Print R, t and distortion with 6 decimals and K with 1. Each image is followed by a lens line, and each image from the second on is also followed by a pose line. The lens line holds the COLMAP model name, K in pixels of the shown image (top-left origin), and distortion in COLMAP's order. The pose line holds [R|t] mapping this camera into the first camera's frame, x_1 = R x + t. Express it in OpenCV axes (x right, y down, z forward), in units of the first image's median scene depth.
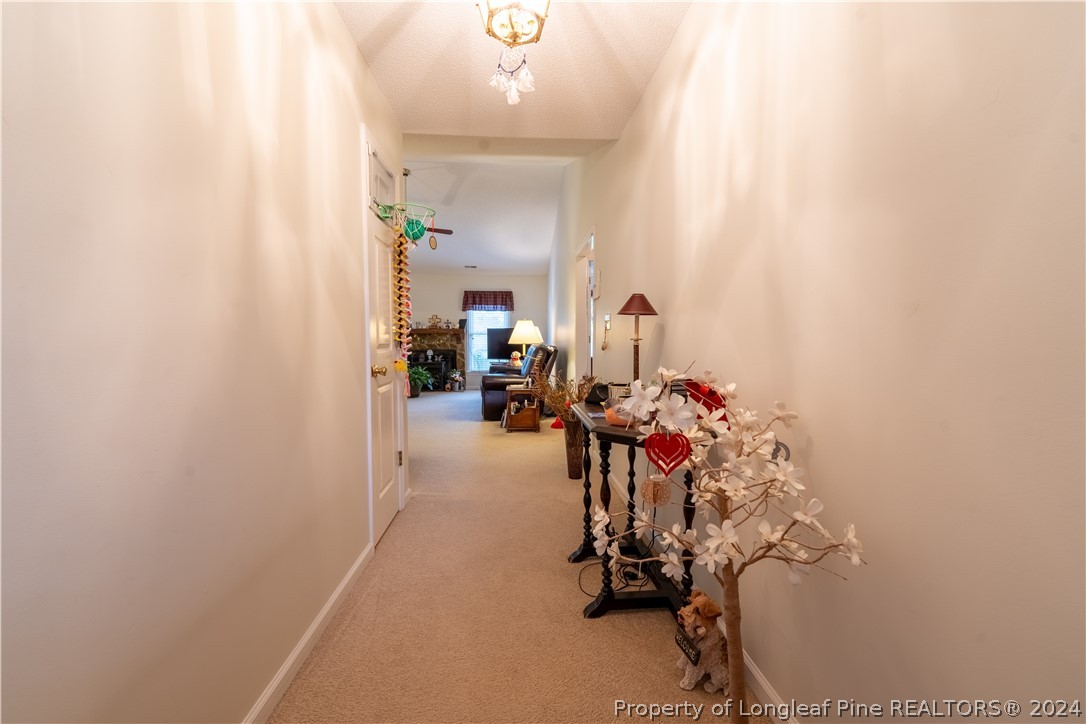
lens RADIAL K [[429.5, 0, 543.0], [0, 429.5, 362.0], [0, 0, 1]] dist [-0.001309, -0.000148]
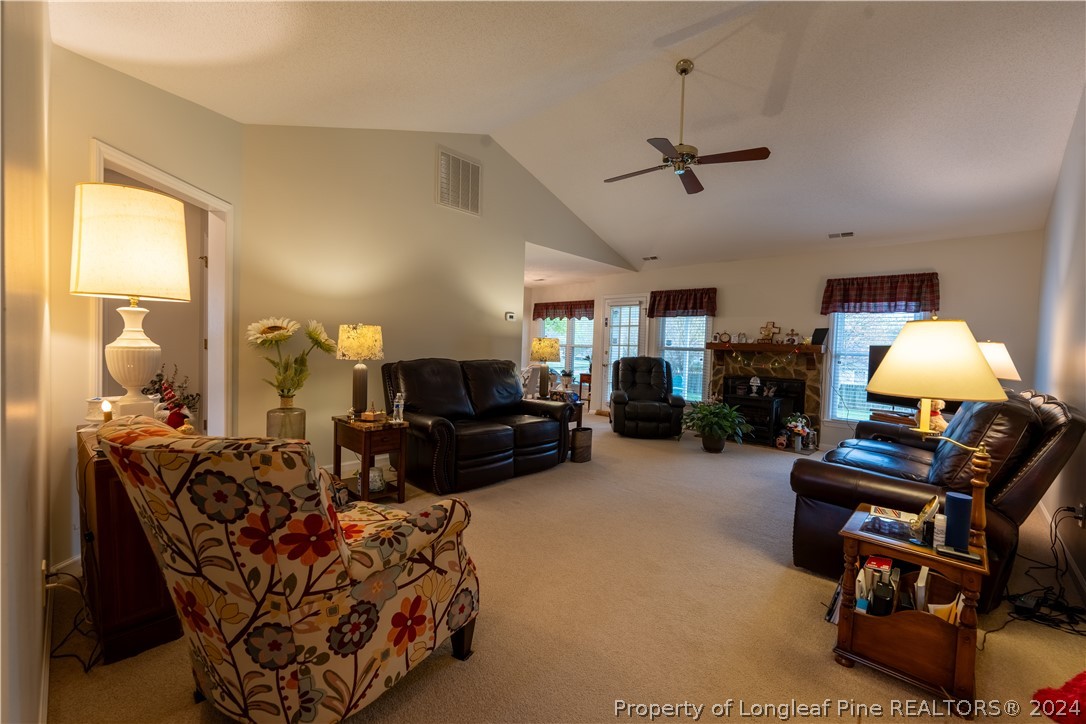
lens RADIAL K [[443.4, 0, 543.0], [0, 443.4, 362.0], [0, 0, 1]] dist [-0.001749, -0.000504]
pose [[0.676484, 0.049141, -0.734816, 0.001673], [-0.074876, 0.997190, -0.002245, -0.025019], [0.732641, 0.056539, 0.678263, 0.322389]]
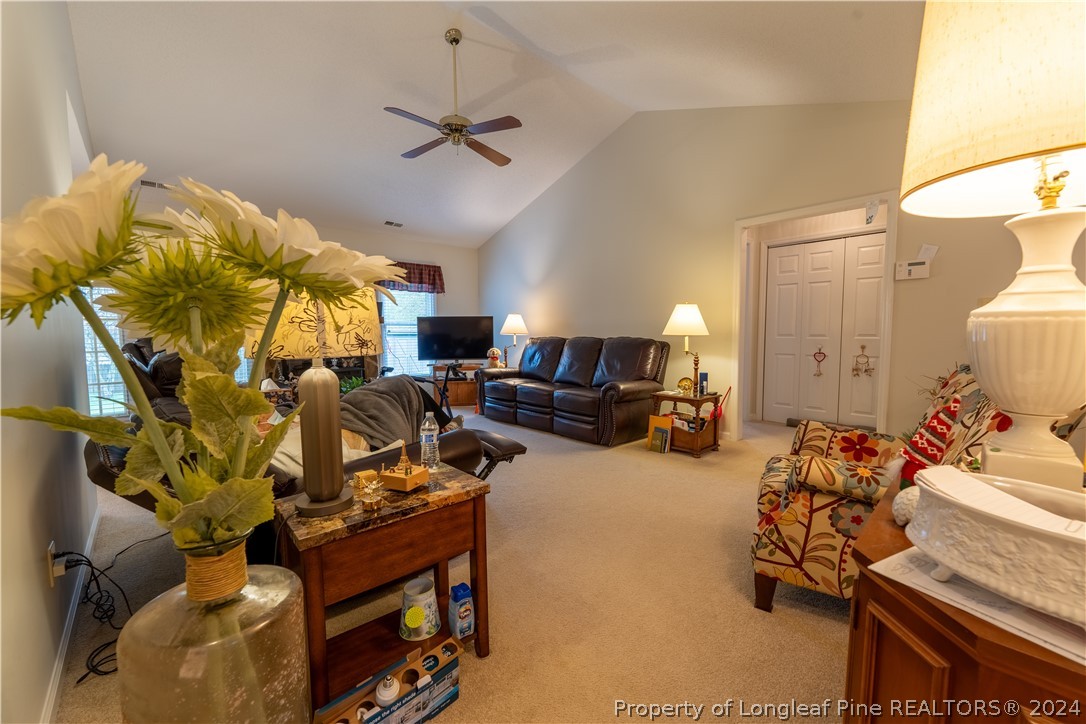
lens RADIAL K [[429.5, 0, 543.0], [0, 429.5, 362.0], [0, 0, 1]] dist [-0.001309, -0.000148]
pose [[0.789156, -0.050202, 0.612138, -0.394509], [0.040894, 0.998737, 0.029188, -0.016163], [-0.612830, 0.001998, 0.790212, 0.318620]]
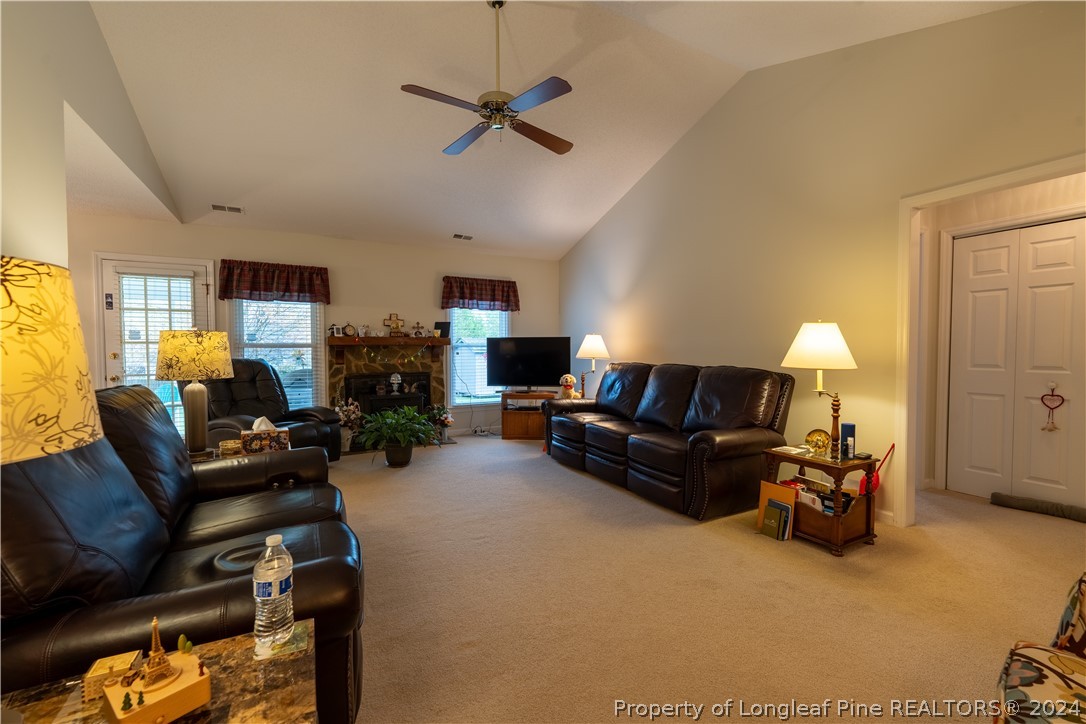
lens RADIAL K [[443.4, 0, 543.0], [0, 443.4, 362.0], [0, 0, 1]] dist [-0.001749, -0.000504]
pose [[0.914331, -0.014754, 0.404699, -0.314299], [0.024852, 0.999497, -0.019709, -0.026880], [-0.404204, 0.028078, 0.914238, 0.368216]]
